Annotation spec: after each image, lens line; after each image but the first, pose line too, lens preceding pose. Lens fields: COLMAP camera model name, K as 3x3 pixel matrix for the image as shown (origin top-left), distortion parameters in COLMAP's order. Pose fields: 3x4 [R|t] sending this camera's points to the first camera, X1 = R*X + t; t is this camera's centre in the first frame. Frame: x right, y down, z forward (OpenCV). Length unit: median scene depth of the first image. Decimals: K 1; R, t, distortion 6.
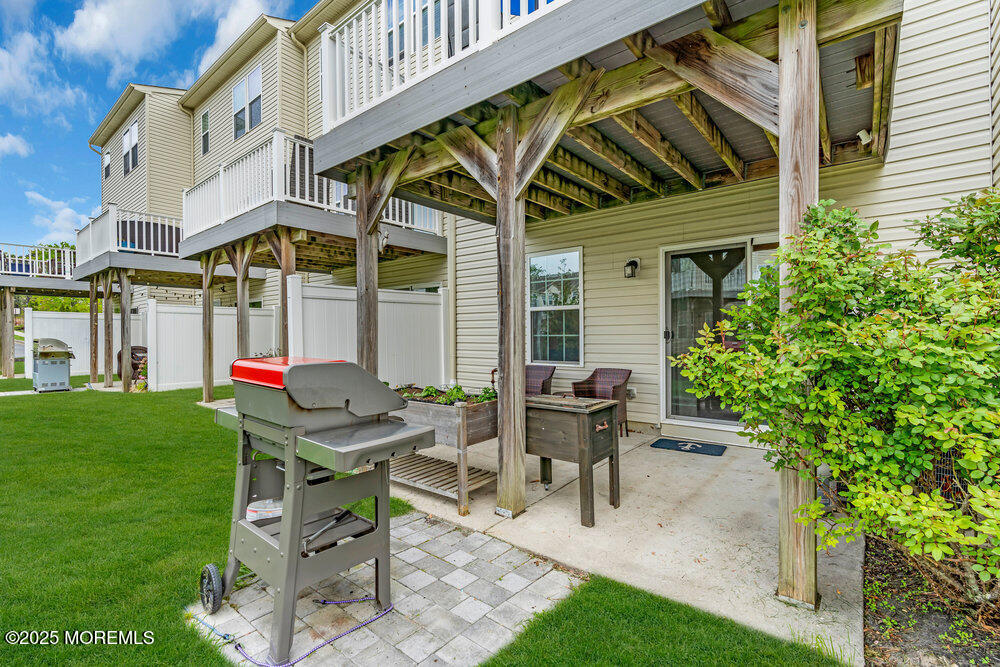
lens RADIAL K [[450.5, 0, 506.2], [0, 450.5, 334.4], [0, 0, 1]] dist [-0.005326, -0.000089]
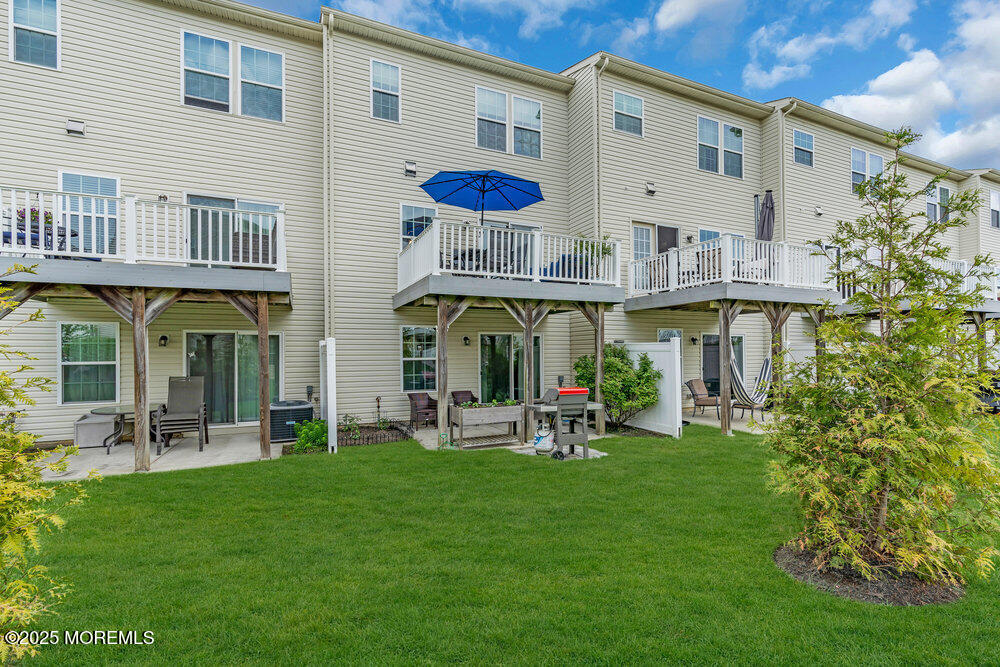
lens RADIAL K [[450.5, 0, 501.6], [0, 450.5, 351.0], [0, 0, 1]] dist [-0.005326, -0.000089]
pose [[0.453088, 0.009132, 0.891419, -2.459526], [0.007895, 0.999867, -0.014257, -0.119343], [-0.891431, 0.013498, 0.452955, -0.105488]]
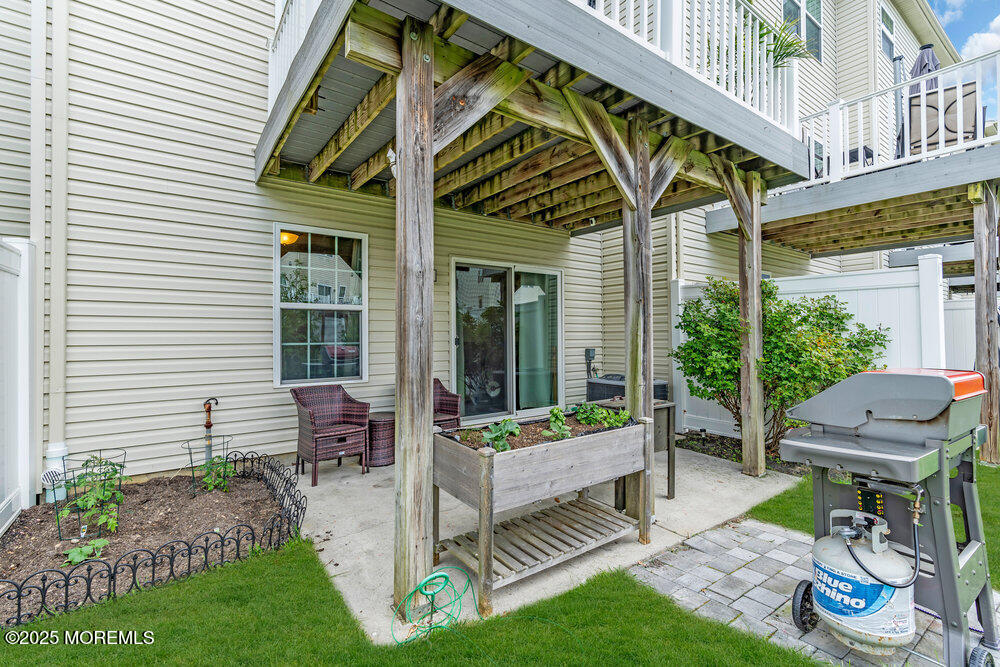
lens RADIAL K [[450.5, 0, 500.5], [0, 450.5, 329.9], [0, 0, 1]] dist [-0.005326, -0.000089]
pose [[0.268702, 0.013949, 0.963122, -1.016100], [0.005039, 0.999861, -0.015887, -0.014587], [-0.963210, 0.009122, 0.268595, 0.996678]]
